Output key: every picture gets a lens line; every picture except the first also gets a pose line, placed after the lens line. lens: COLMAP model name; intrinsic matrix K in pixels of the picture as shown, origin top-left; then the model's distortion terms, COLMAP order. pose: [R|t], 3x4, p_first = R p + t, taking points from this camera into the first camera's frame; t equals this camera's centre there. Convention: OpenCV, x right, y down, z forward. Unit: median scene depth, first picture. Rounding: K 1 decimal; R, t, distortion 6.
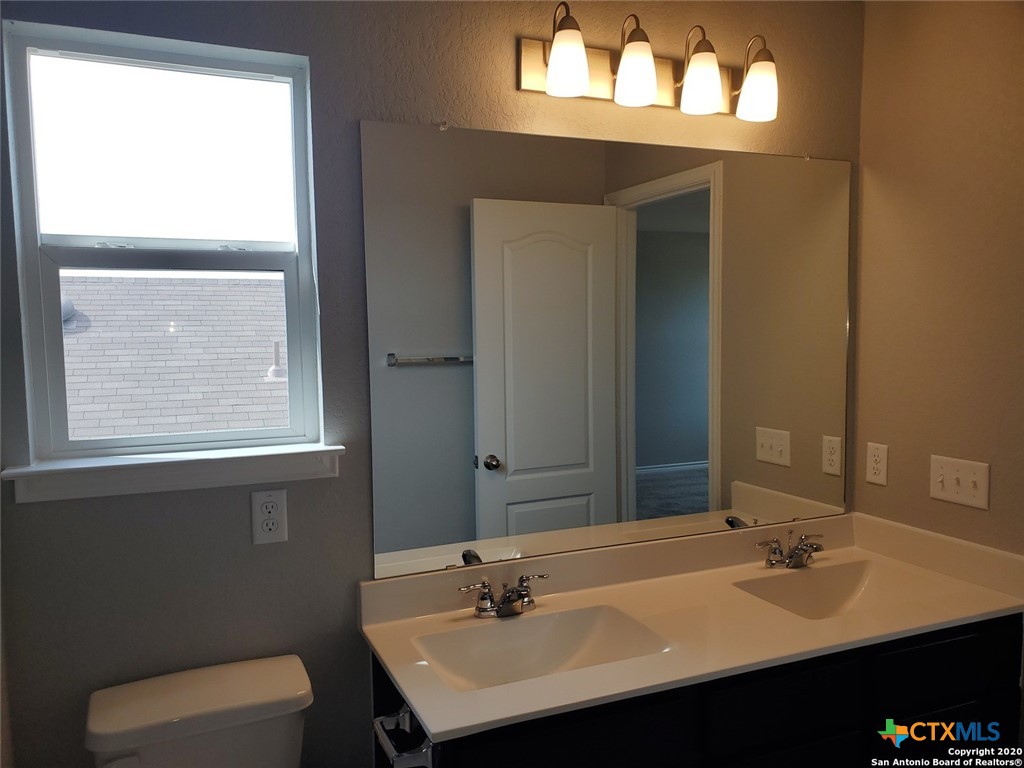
lens RADIAL K [[800.3, 0, 512.6], [0, 800.3, 383.5], [0, 0, 1]] dist [0.072036, -0.064845]
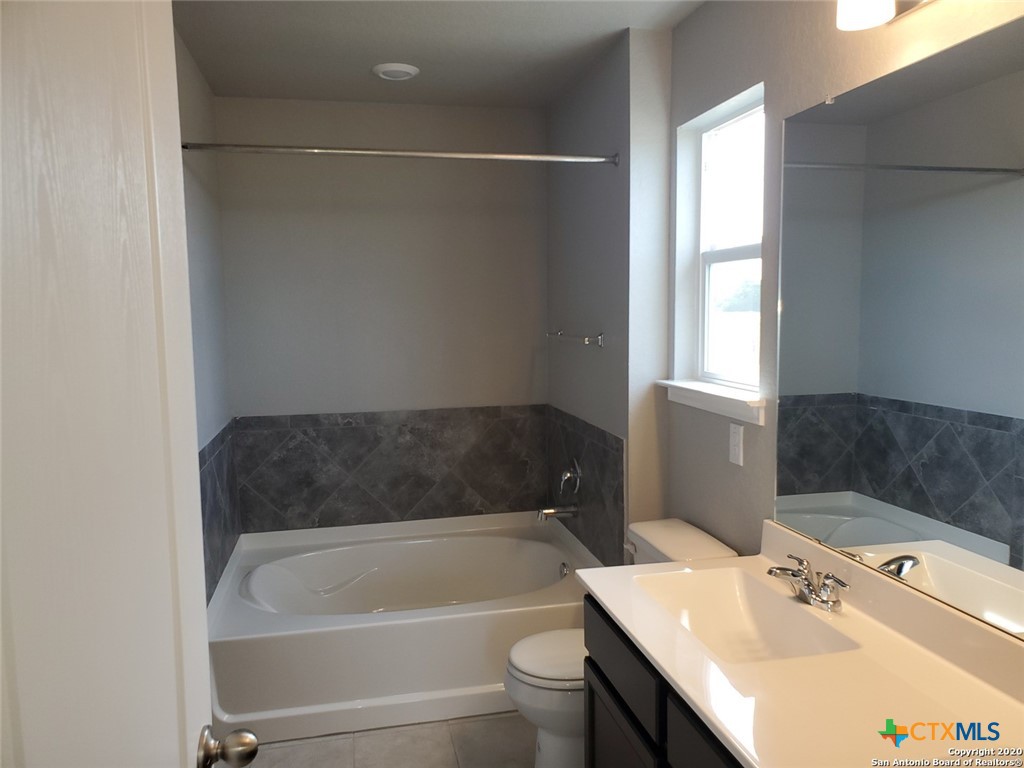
lens RADIAL K [[800.3, 0, 512.6], [0, 800.3, 385.5], [0, 0, 1]] dist [0.072036, -0.064845]
pose [[-0.193892, 0.101595, -0.975748, 1.066276], [-0.062414, 0.991331, 0.115620, -0.061927], [0.979035, 0.083318, -0.185870, 0.882336]]
